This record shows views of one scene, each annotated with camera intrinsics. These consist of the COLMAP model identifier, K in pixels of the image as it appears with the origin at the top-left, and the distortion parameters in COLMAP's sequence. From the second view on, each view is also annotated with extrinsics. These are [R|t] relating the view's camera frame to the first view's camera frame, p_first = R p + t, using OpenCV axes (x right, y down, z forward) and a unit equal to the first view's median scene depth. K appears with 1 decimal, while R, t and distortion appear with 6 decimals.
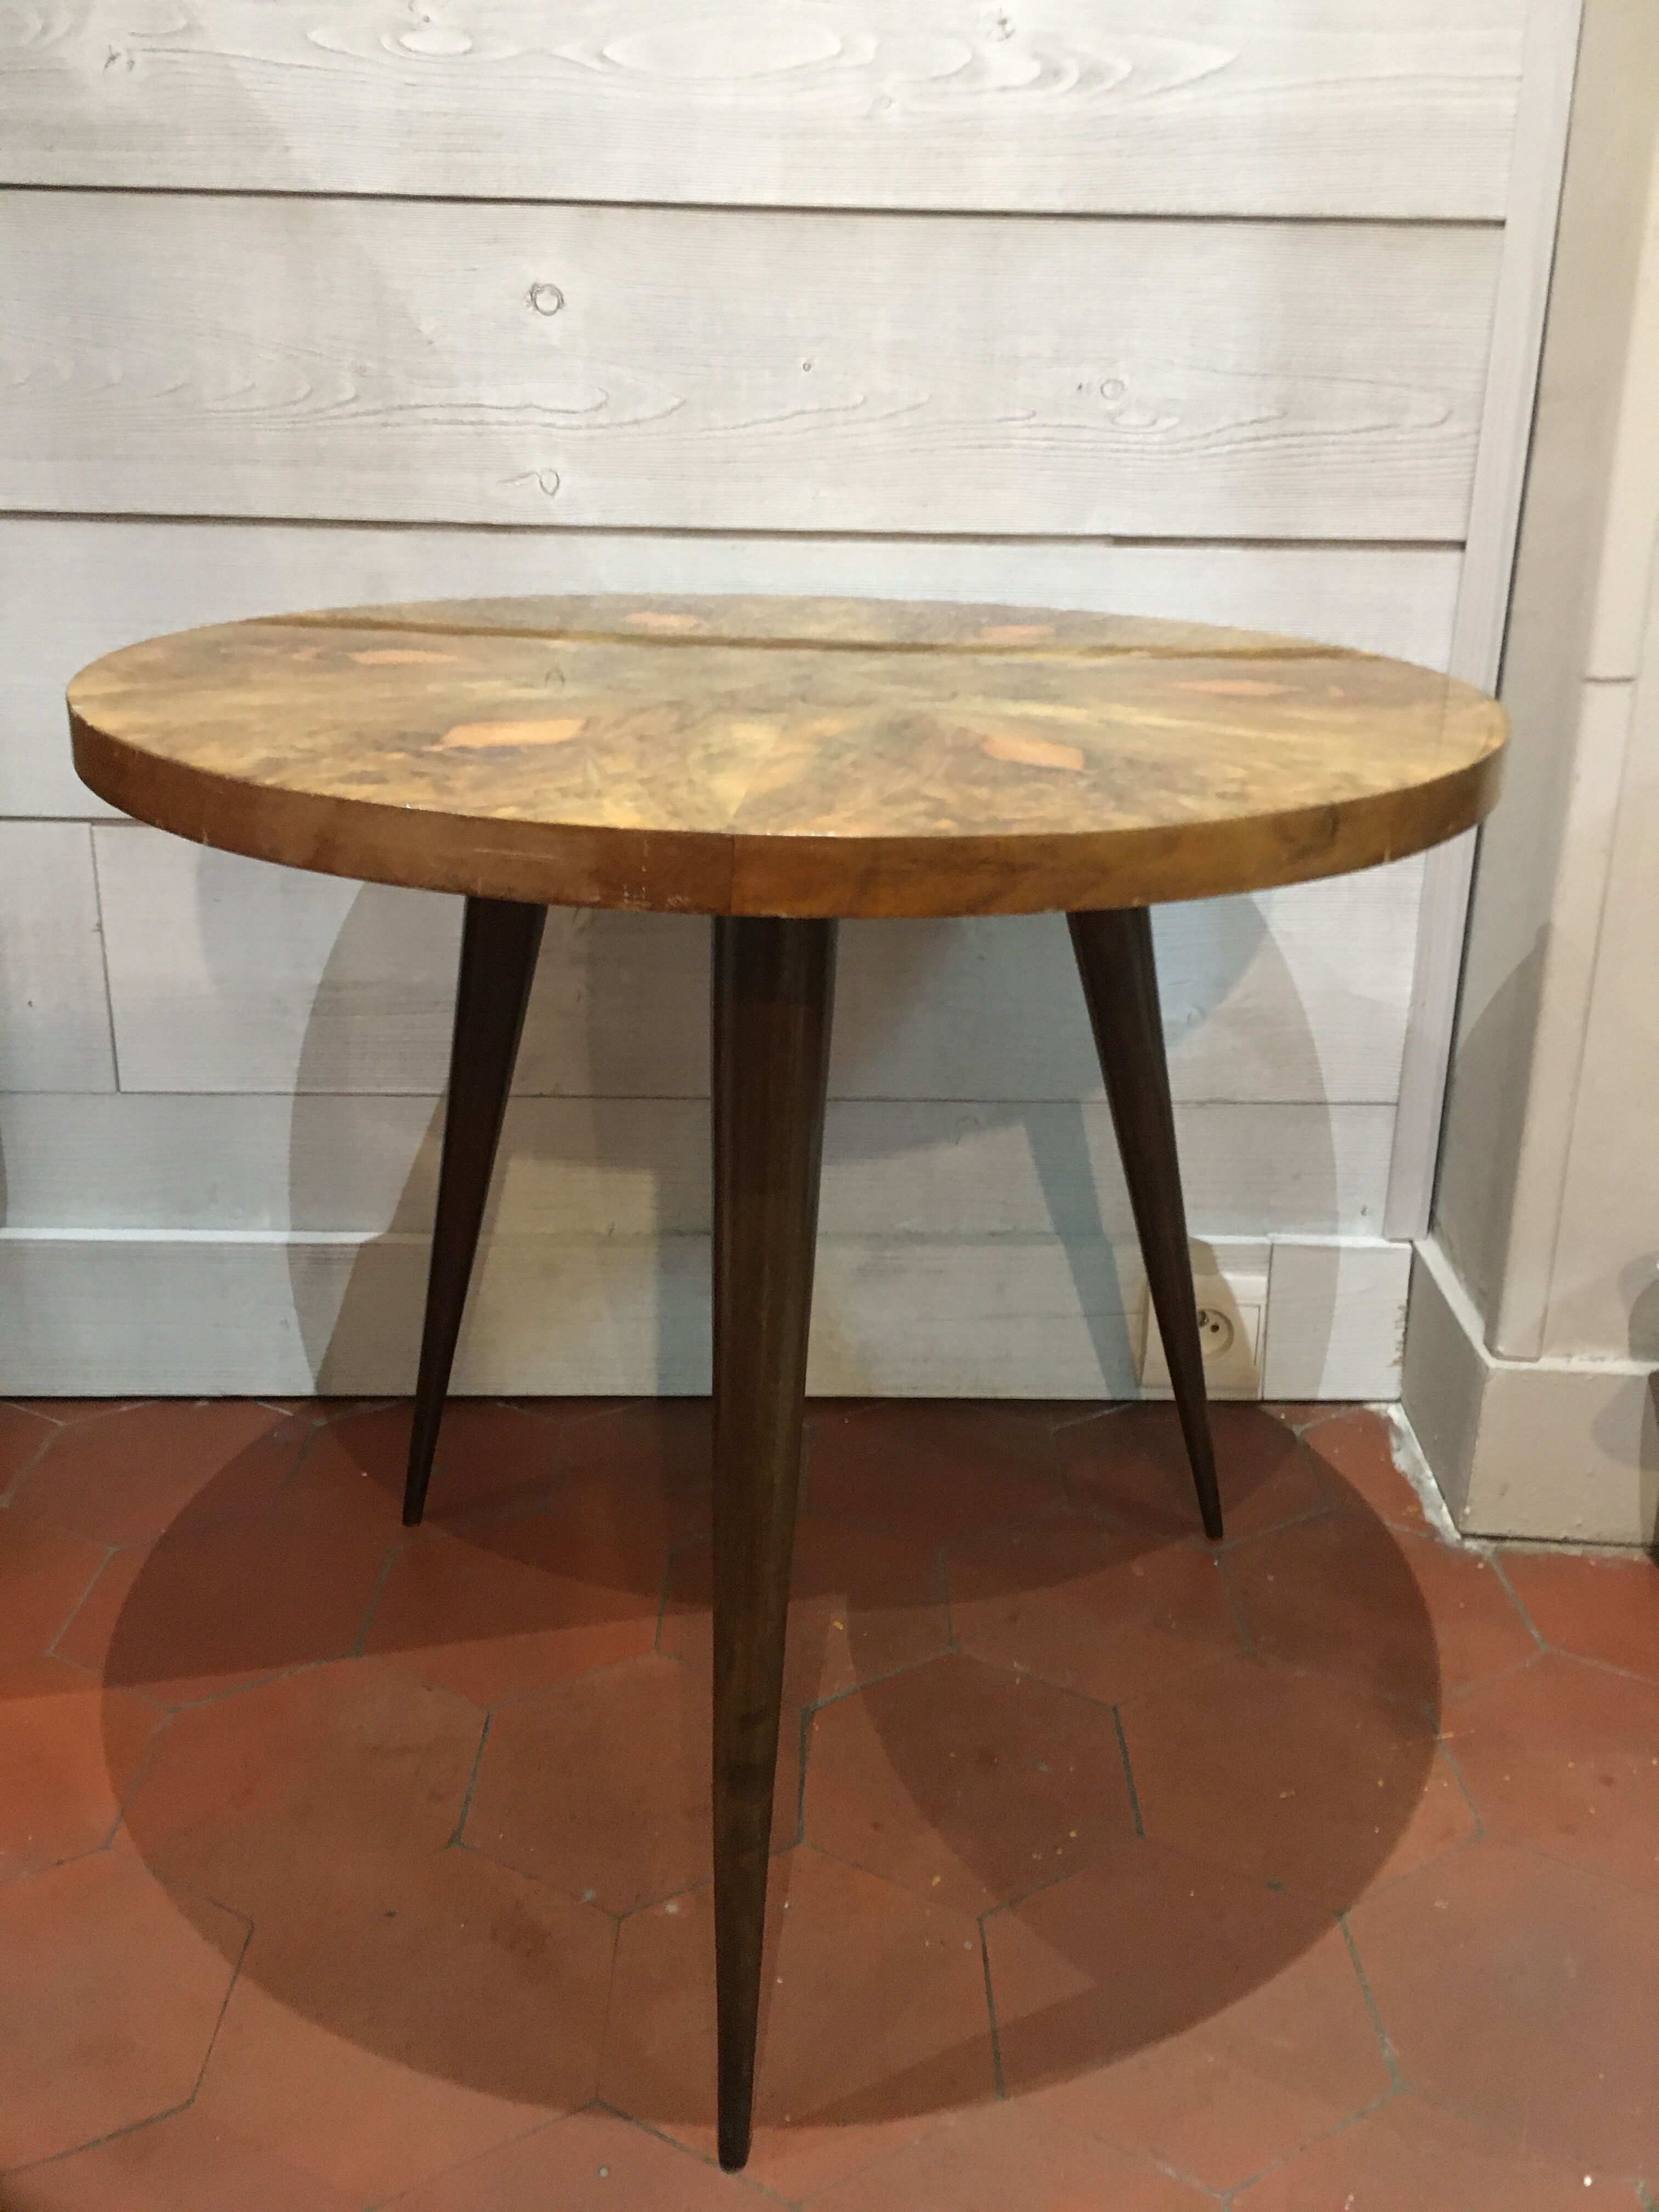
lens RADIAL K [[1870.3, 0, 829.5], [0, 1870.3, 1106.0], [0, 0, 1]] dist [0.070380, -0.113553]
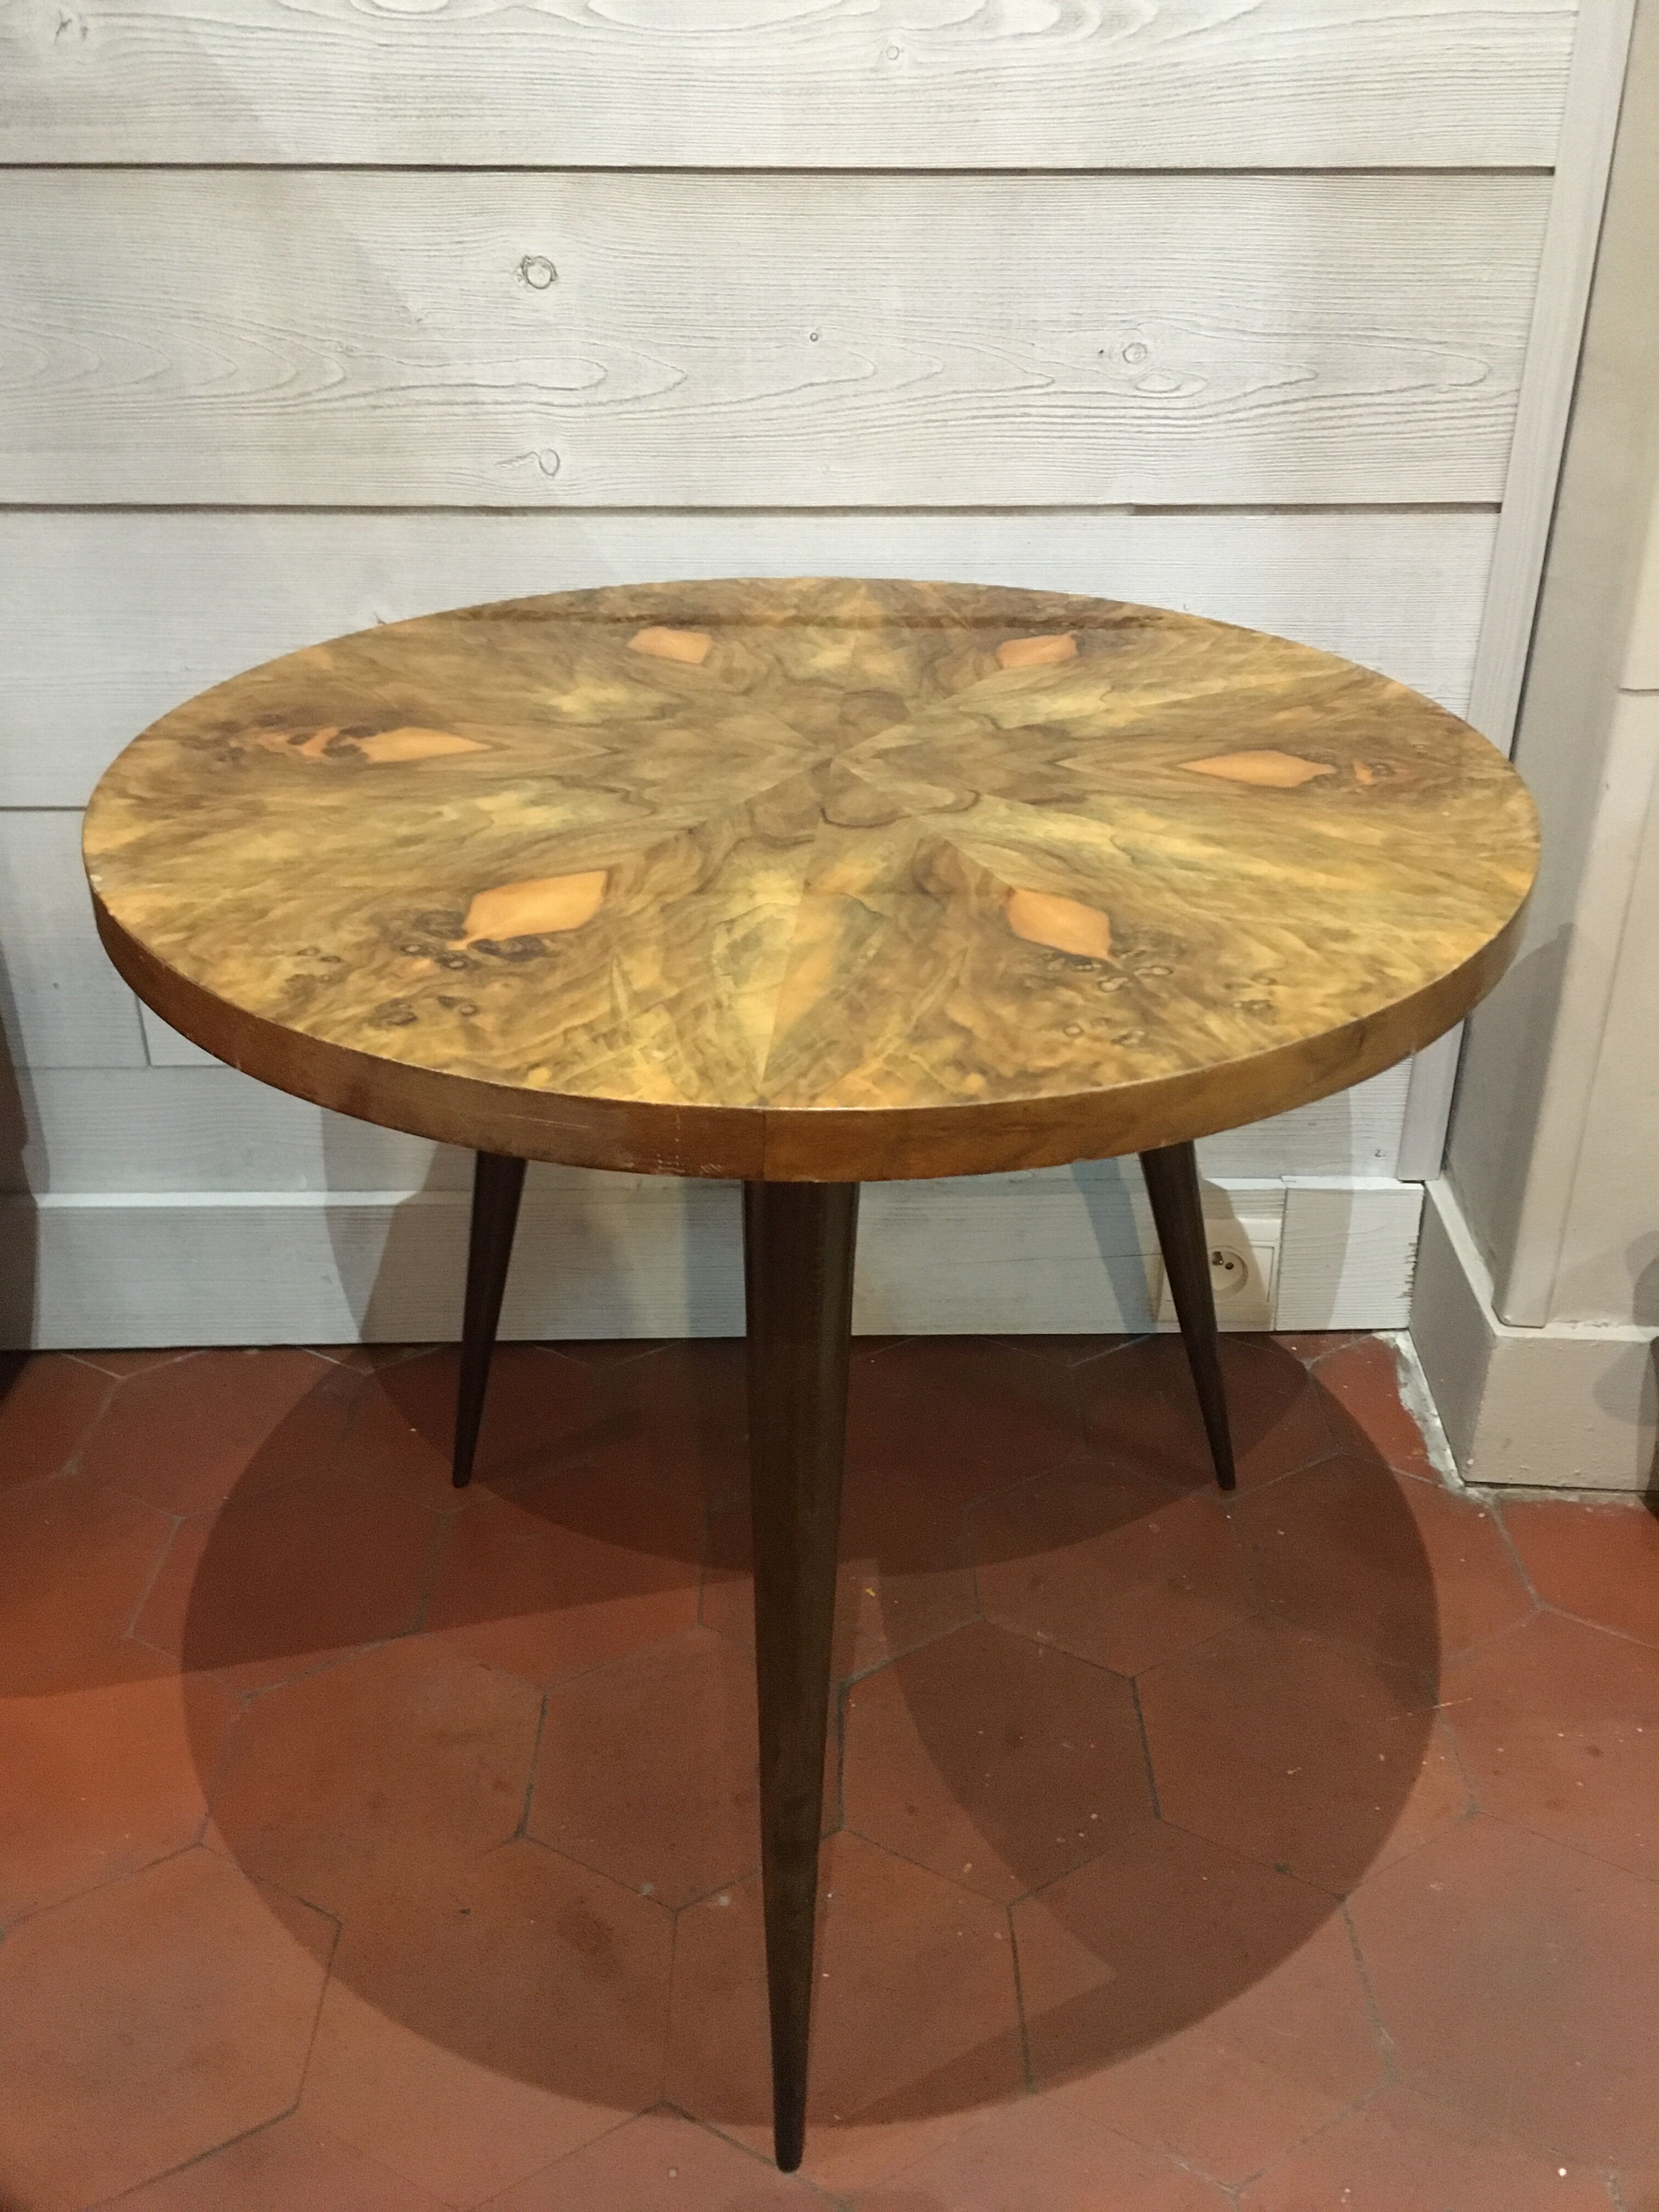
lens RADIAL K [[1852.0, 0, 829.5], [0, 1852.0, 1106.0], [0, 0, 1]] dist [0.070170, -0.112024]
pose [[0.999773, -0.019629, -0.008236, -0.004381], [0.020661, 0.987938, 0.153463, -0.160572], [0.005124, -0.153598, 0.988120, 0.008322]]
